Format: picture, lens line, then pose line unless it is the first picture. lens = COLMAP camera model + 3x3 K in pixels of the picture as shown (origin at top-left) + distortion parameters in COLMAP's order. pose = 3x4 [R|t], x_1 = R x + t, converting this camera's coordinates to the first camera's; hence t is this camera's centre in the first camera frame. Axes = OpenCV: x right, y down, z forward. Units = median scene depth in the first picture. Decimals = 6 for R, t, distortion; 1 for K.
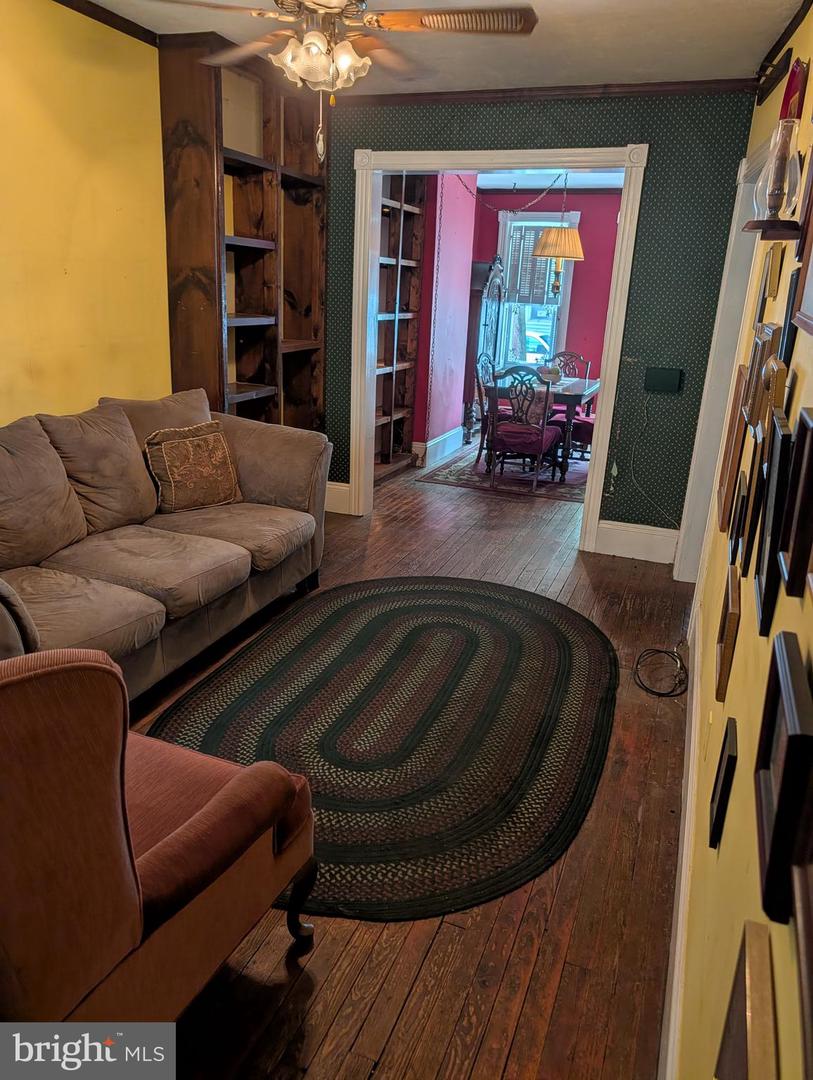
lens RADIAL K [[775.7, 0, 406.5], [0, 775.7, 540.0], [0, 0, 1]] dist [0.030377, -0.007149]
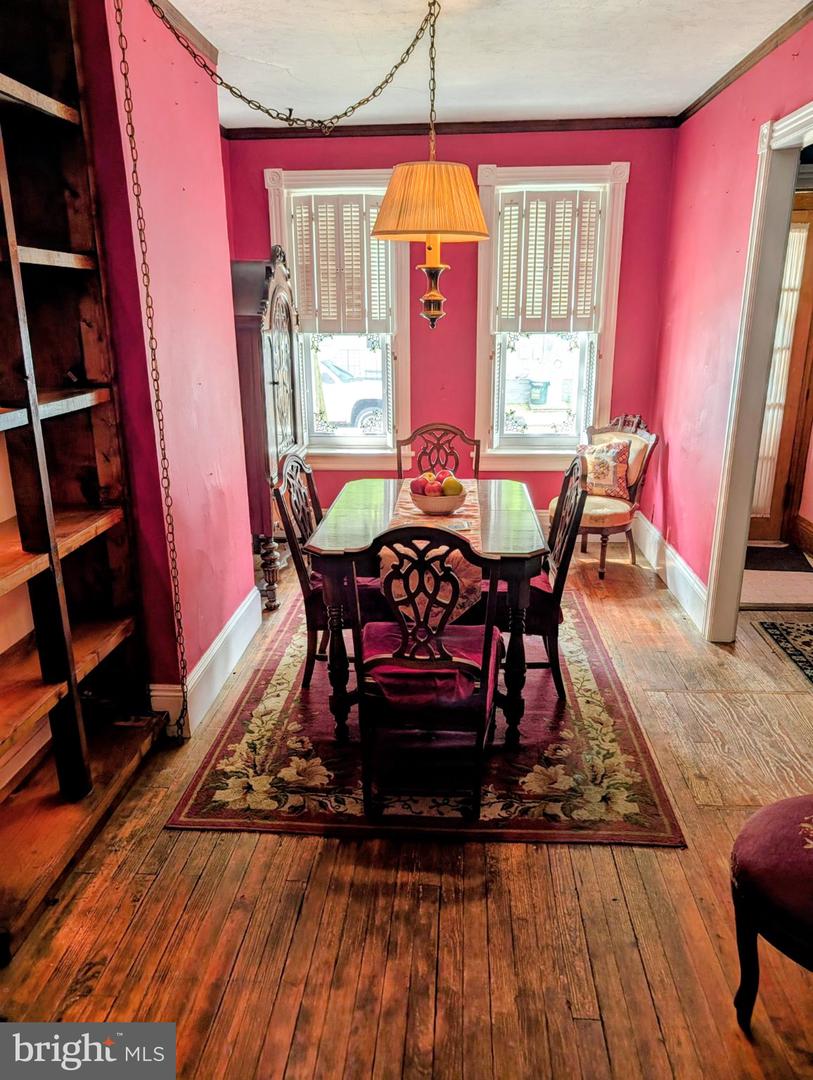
lens RADIAL K [[775.7, 0, 406.5], [0, 775.7, 540.0], [0, 0, 1]] dist [0.030377, -0.007149]
pose [[0.953482, -0.137651, 0.268186, 0.037787], [0.141769, 0.989891, 0.004047, -0.185234], [-0.266033, 0.034161, 0.963359, 0.551559]]
